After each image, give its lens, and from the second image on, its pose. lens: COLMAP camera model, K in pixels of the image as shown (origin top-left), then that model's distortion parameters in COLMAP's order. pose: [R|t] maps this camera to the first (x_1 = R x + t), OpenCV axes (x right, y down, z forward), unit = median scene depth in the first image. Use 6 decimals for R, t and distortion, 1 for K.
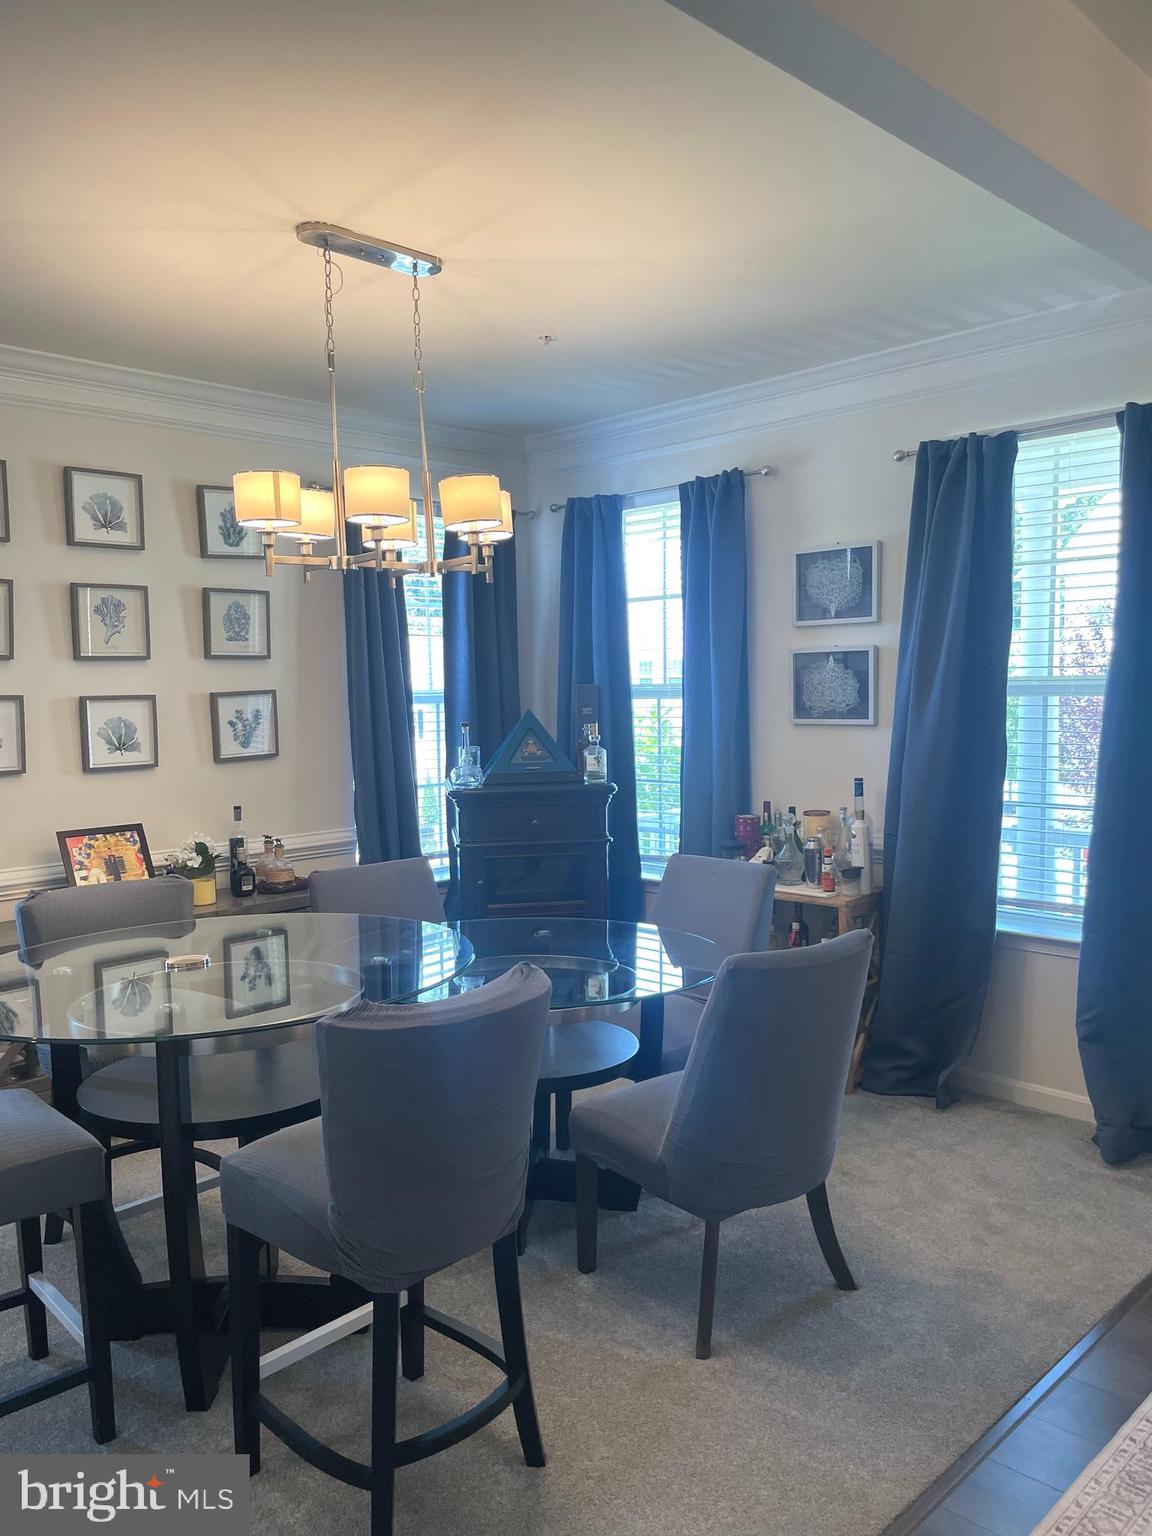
lens RADIAL K [[1157.5, 0, 581.6], [0, 1157.5, 778.9], [0, 0, 1]] dist [0.108071, -0.161937]
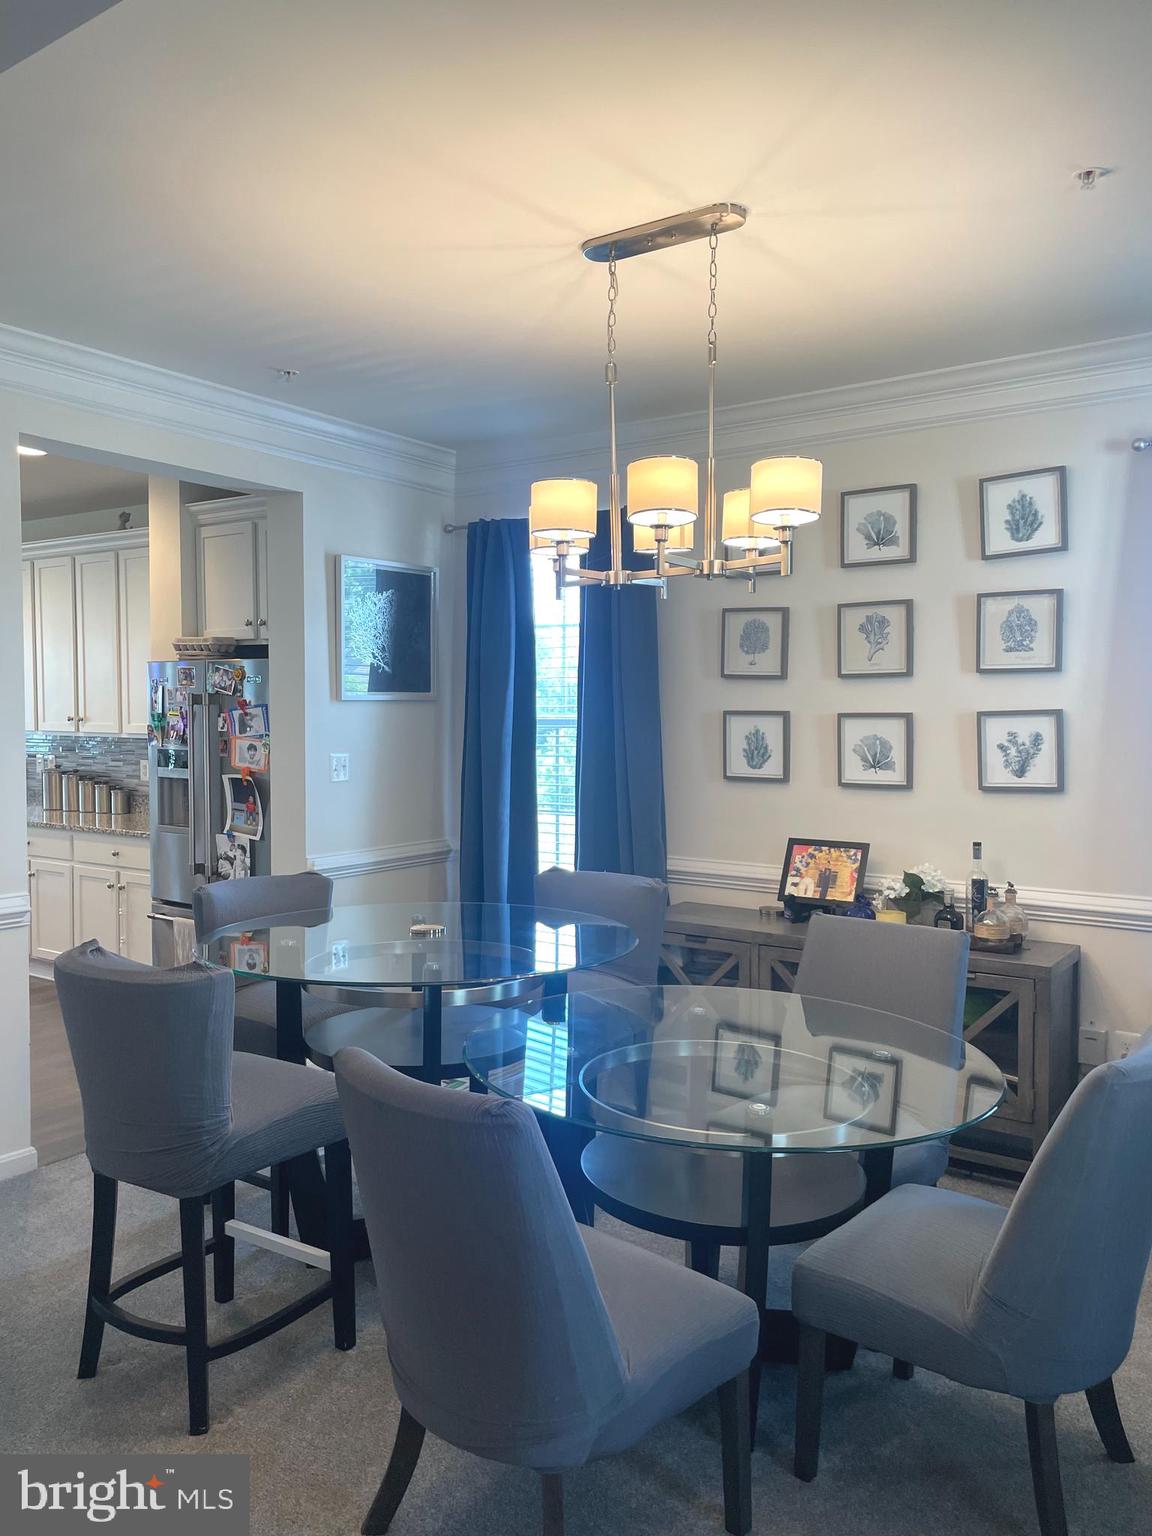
lens RADIAL K [[1156.0, 0, 559.4], [0, 1156.0, 768.2], [0, 0, 1]] dist [0.100946, -0.169338]
pose [[0.165908, 0.066313, -0.983909, 0.530798], [-0.086717, 0.994853, 0.052428, -0.052696], [0.982321, 0.076623, 0.170805, 0.570597]]
